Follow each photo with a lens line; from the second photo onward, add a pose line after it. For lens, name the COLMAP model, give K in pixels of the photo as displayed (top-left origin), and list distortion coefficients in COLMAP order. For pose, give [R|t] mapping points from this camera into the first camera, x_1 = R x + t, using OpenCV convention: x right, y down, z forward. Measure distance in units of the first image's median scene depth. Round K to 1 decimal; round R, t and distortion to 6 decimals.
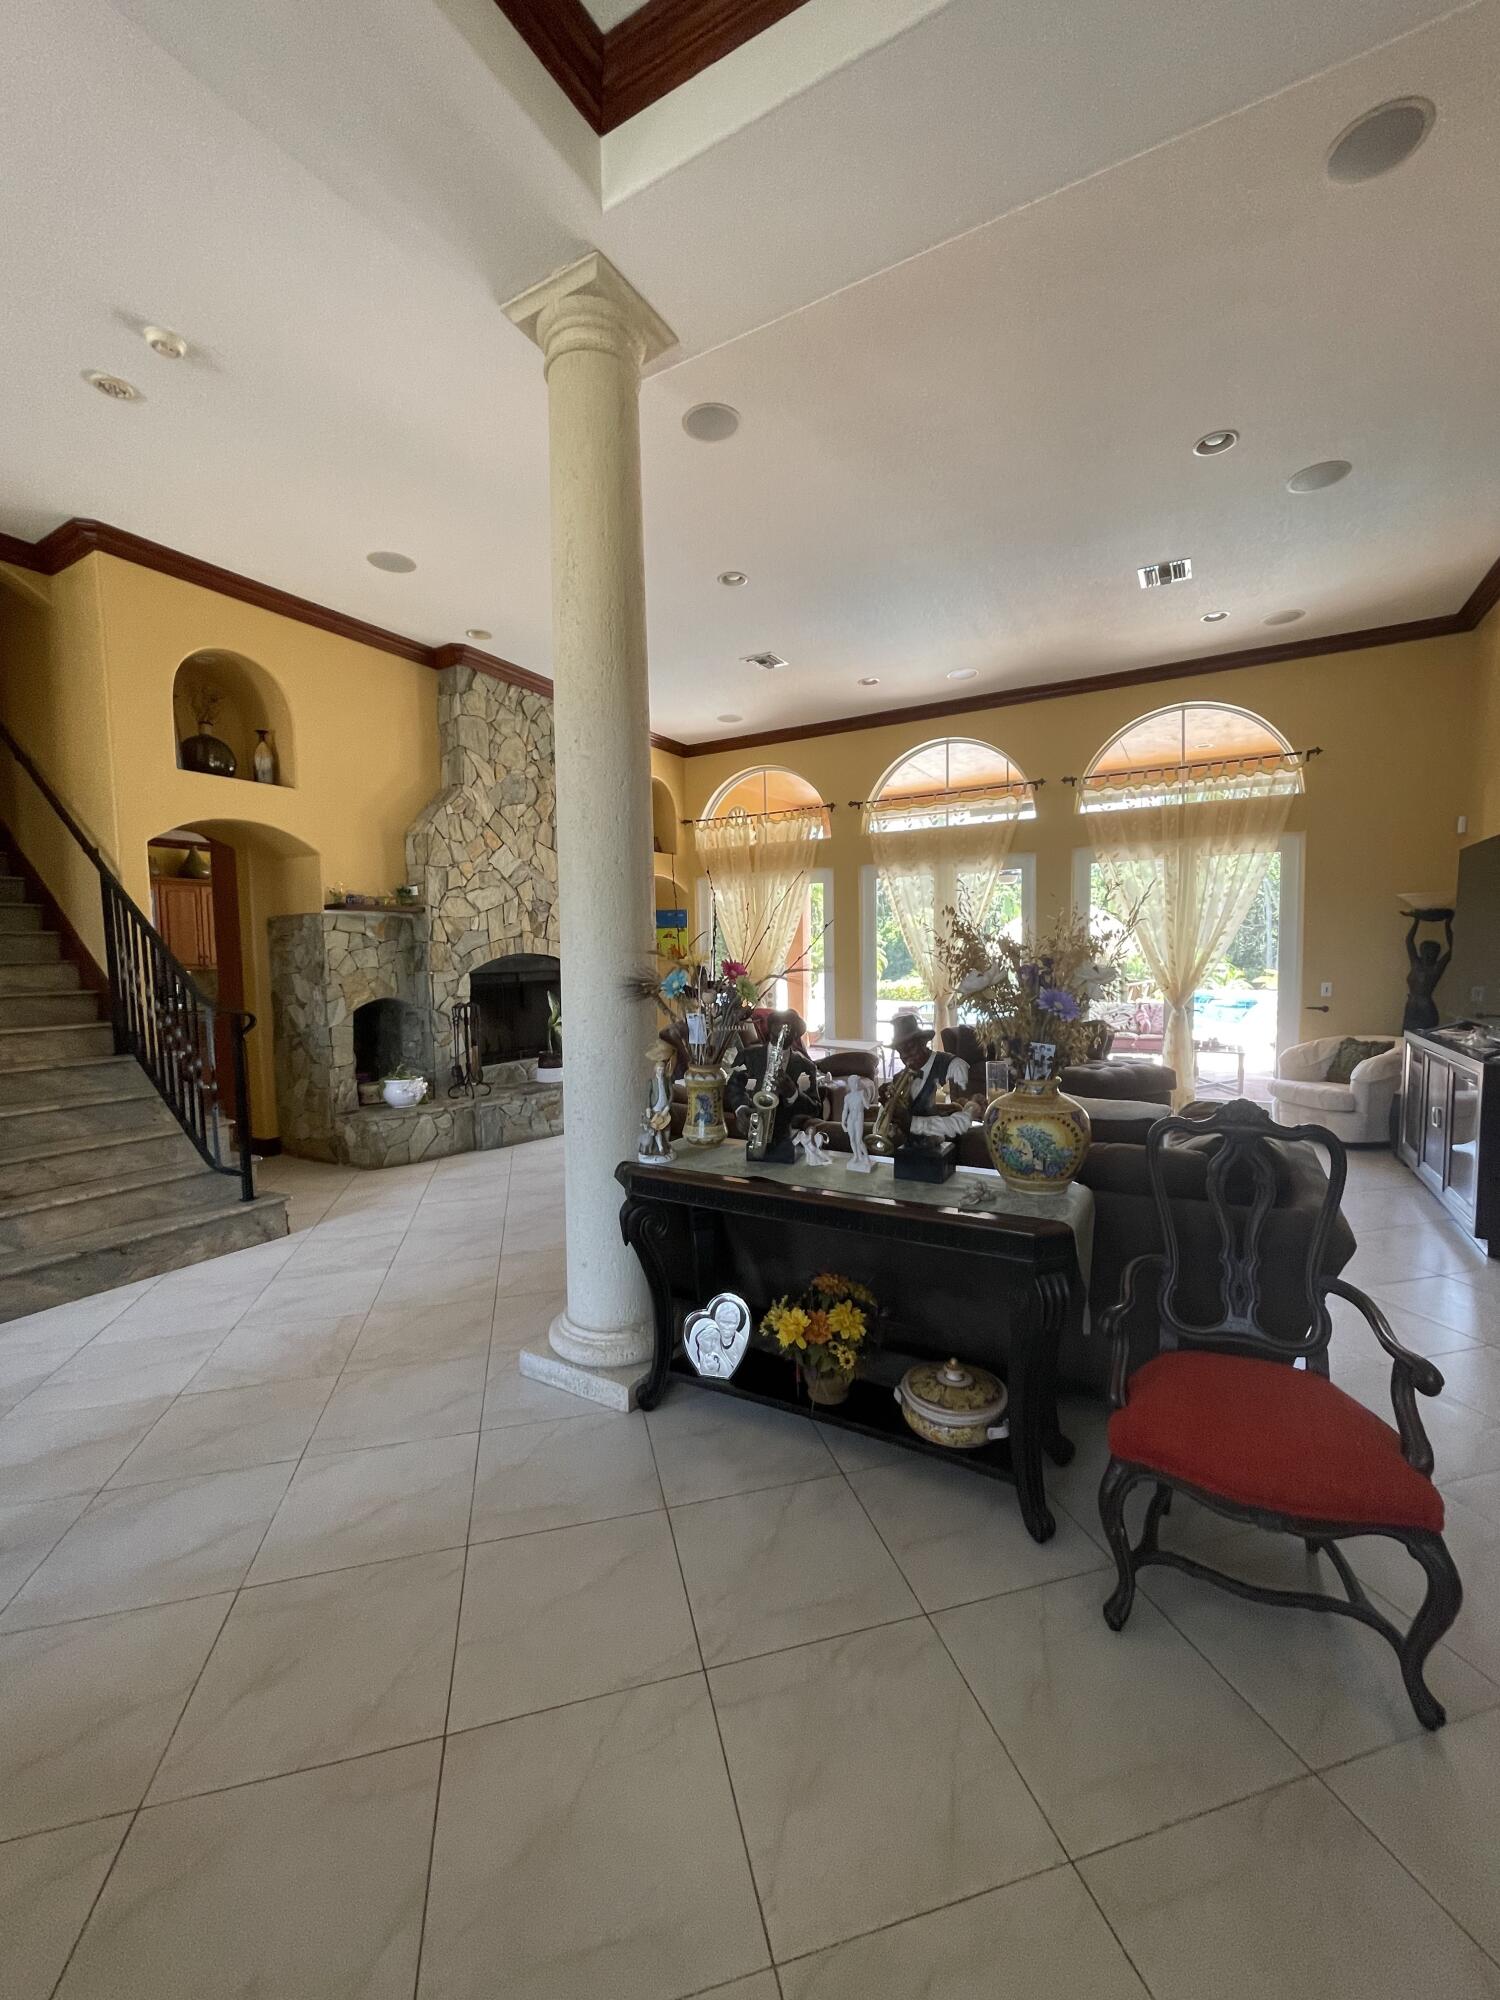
lens RADIAL K [[798.5, 0, 750.0], [0, 798.5, 1000.0], [0, 0, 1]] dist [-0.000252, 0.000002]
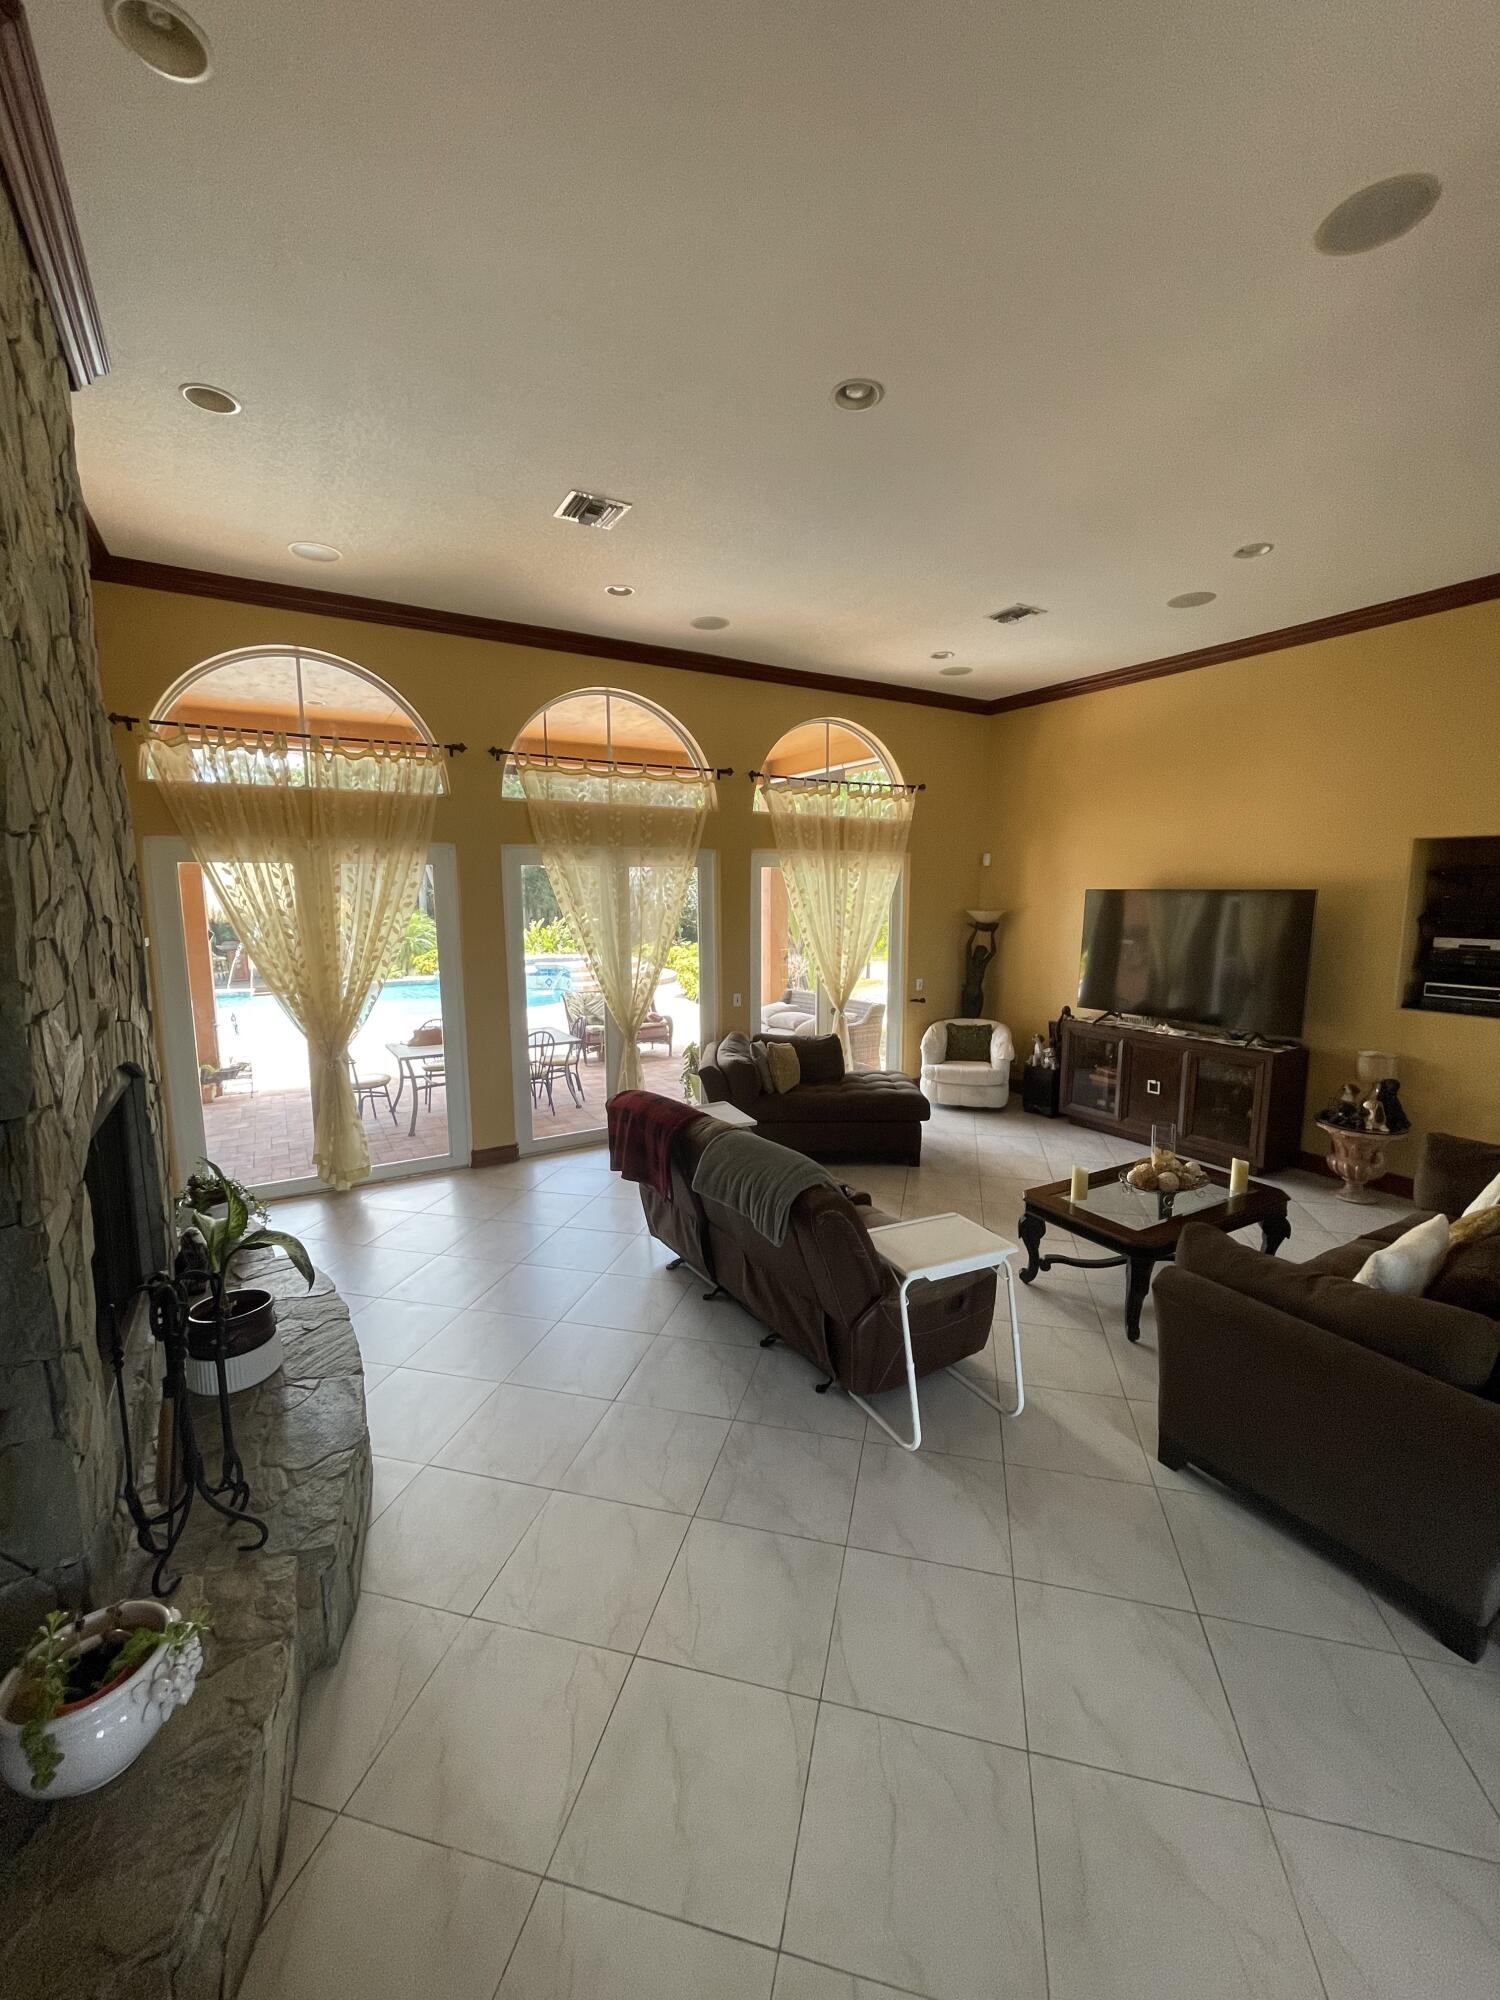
lens RADIAL K [[804.9, 0, 756.3], [0, 804.9, 999.9], [0, 0, 1]] dist [0.000821, 0.000300]
pose [[0.481446, -0.096188, 0.871182, -0.414702], [0.052921, 0.995337, 0.080651, -0.089097], [-0.874877, 0.007275, 0.484291, 0.539241]]
